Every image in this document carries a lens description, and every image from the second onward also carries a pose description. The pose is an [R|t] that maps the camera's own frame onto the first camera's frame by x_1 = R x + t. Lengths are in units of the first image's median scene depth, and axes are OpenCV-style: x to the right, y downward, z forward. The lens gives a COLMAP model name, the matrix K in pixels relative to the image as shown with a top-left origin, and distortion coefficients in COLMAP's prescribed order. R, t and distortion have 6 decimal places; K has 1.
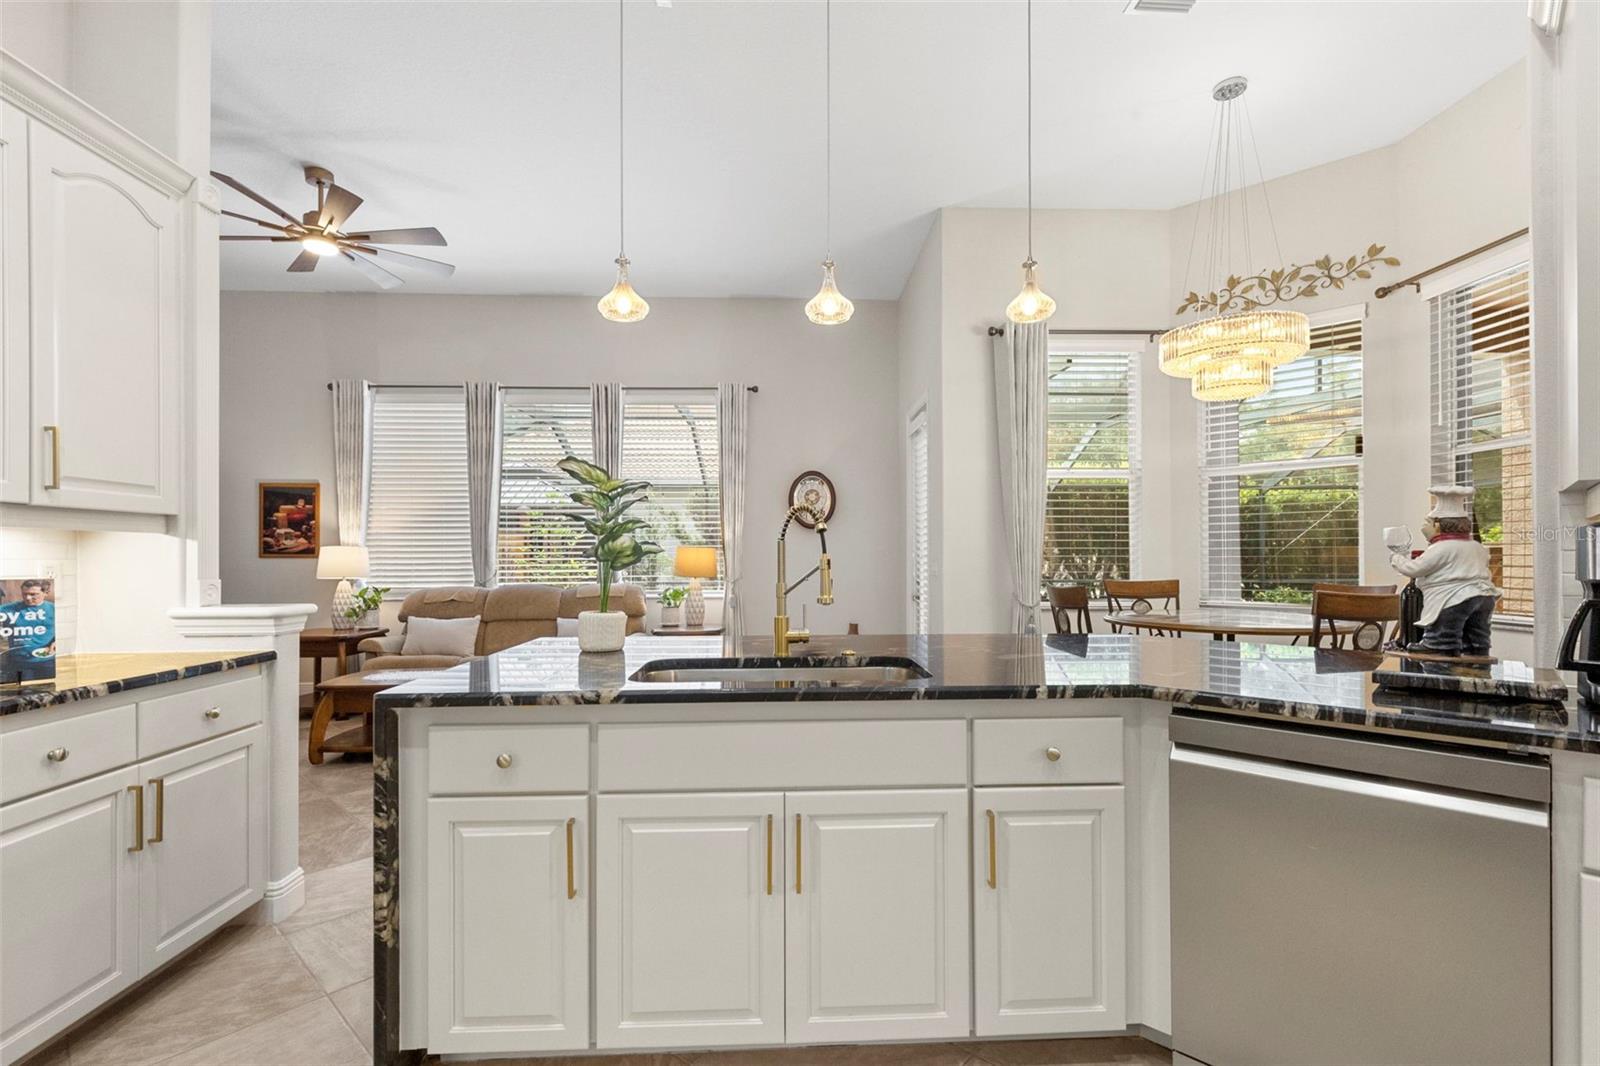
lens RADIAL K [[721.1, 0, 817.5], [0, 721.1, 550.4], [0, 0, 1]] dist [0.007684, -0.001187]
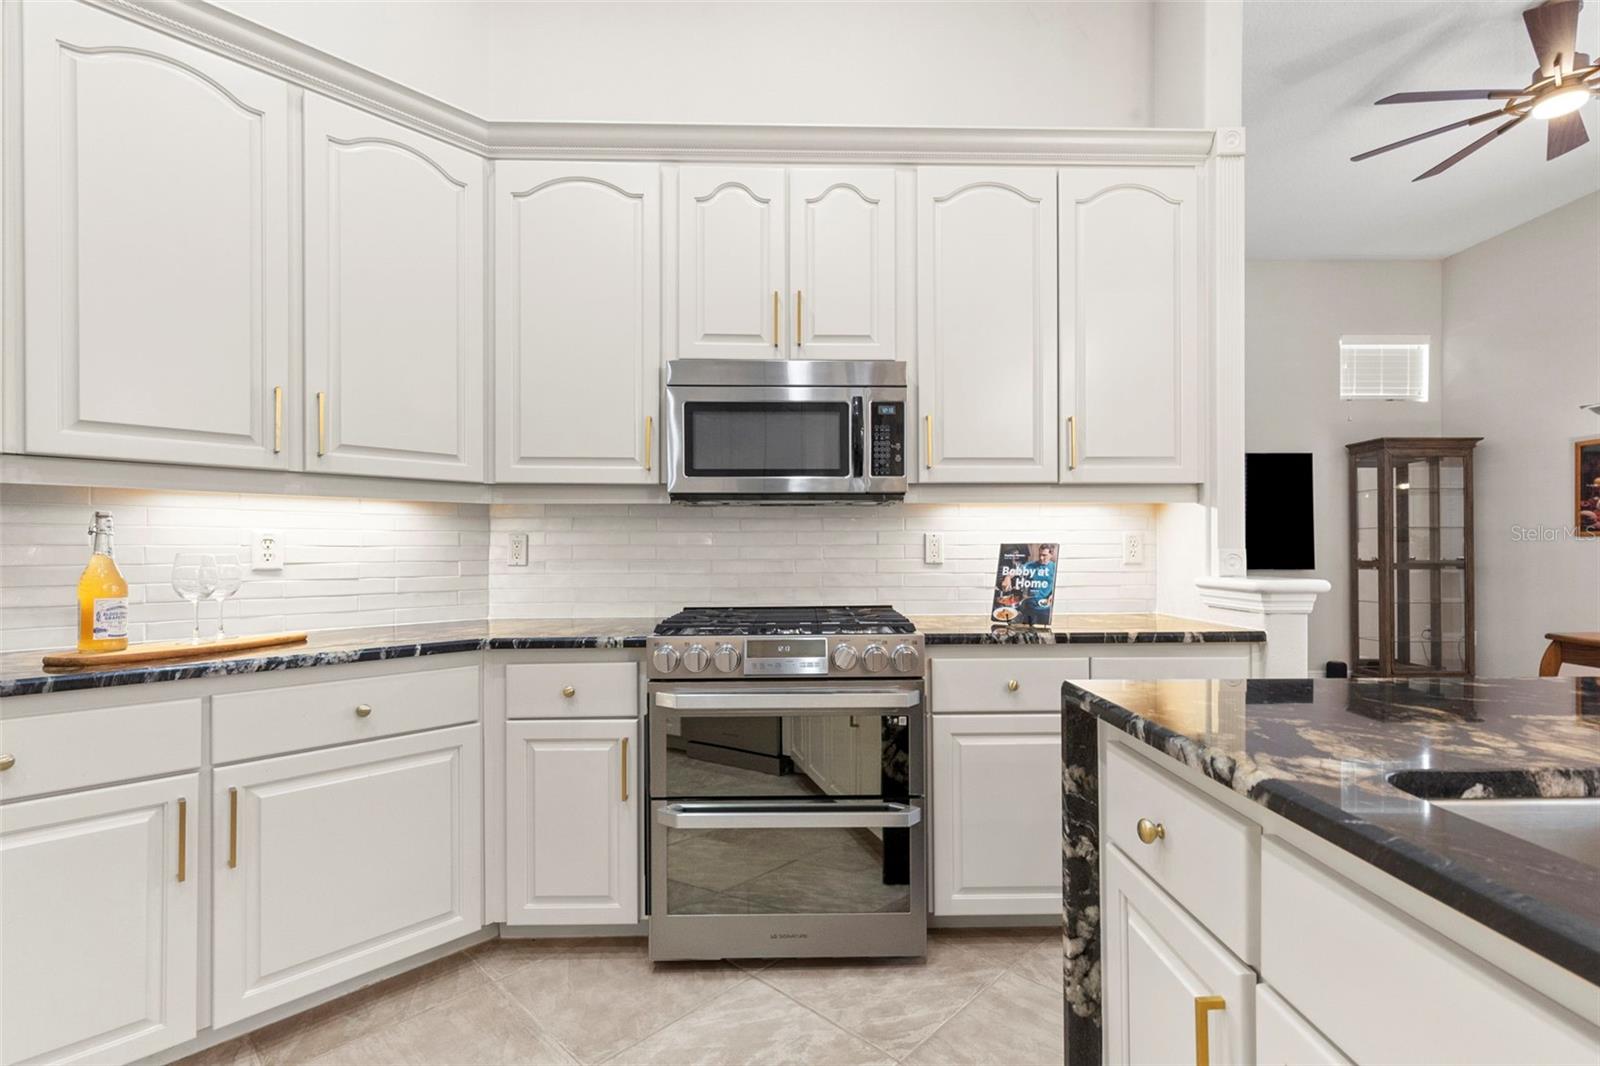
lens RADIAL K [[721.1, 0, 817.5], [0, 721.1, 550.4], [0, 0, 1]] dist [0.007684, -0.001187]
pose [[-0.023361, 0.002649, -0.999724, 0.119765], [0.012808, 0.999915, 0.002350, 0.034186], [0.999645, -0.012750, -0.023393, 0.495251]]
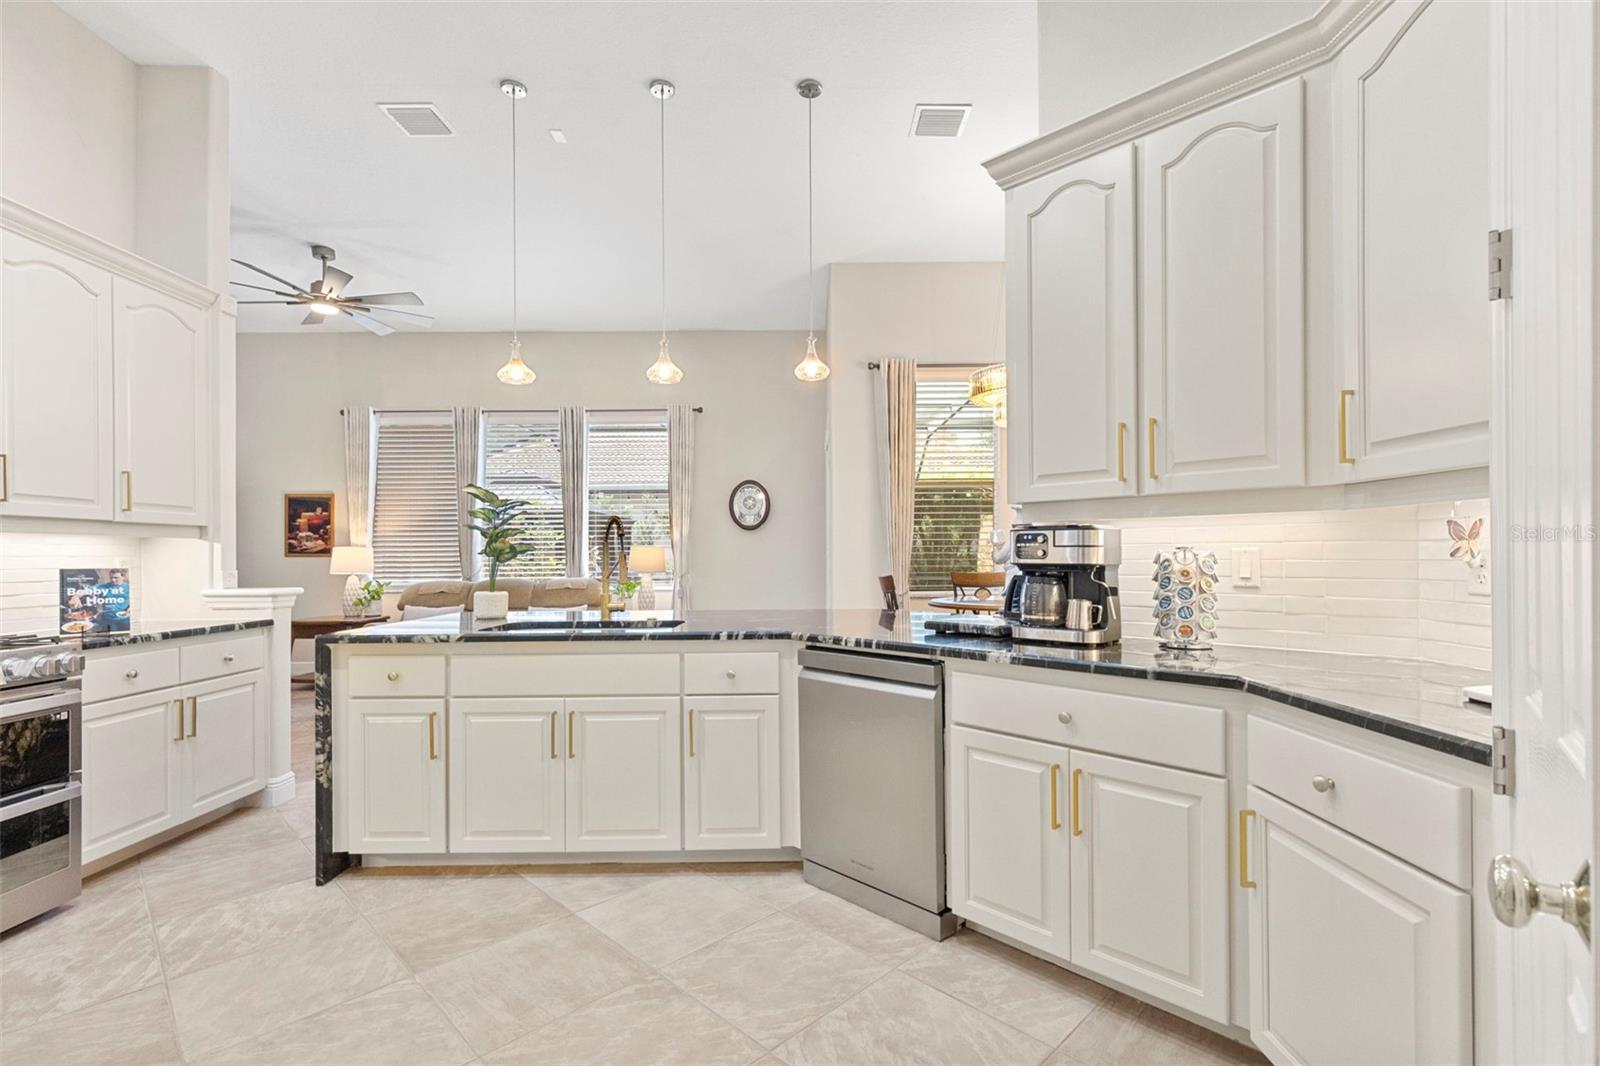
lens RADIAL K [[721.1, 0, 817.5], [0, 721.1, 550.4], [0, 0, 1]] dist [0.007684, -0.001187]
pose [[0.999157, -0.003976, -0.040848, 0.404238], [0.004040, 0.999991, 0.001487, 0.003243], [0.040841, -0.001651, 0.999164, -0.408084]]
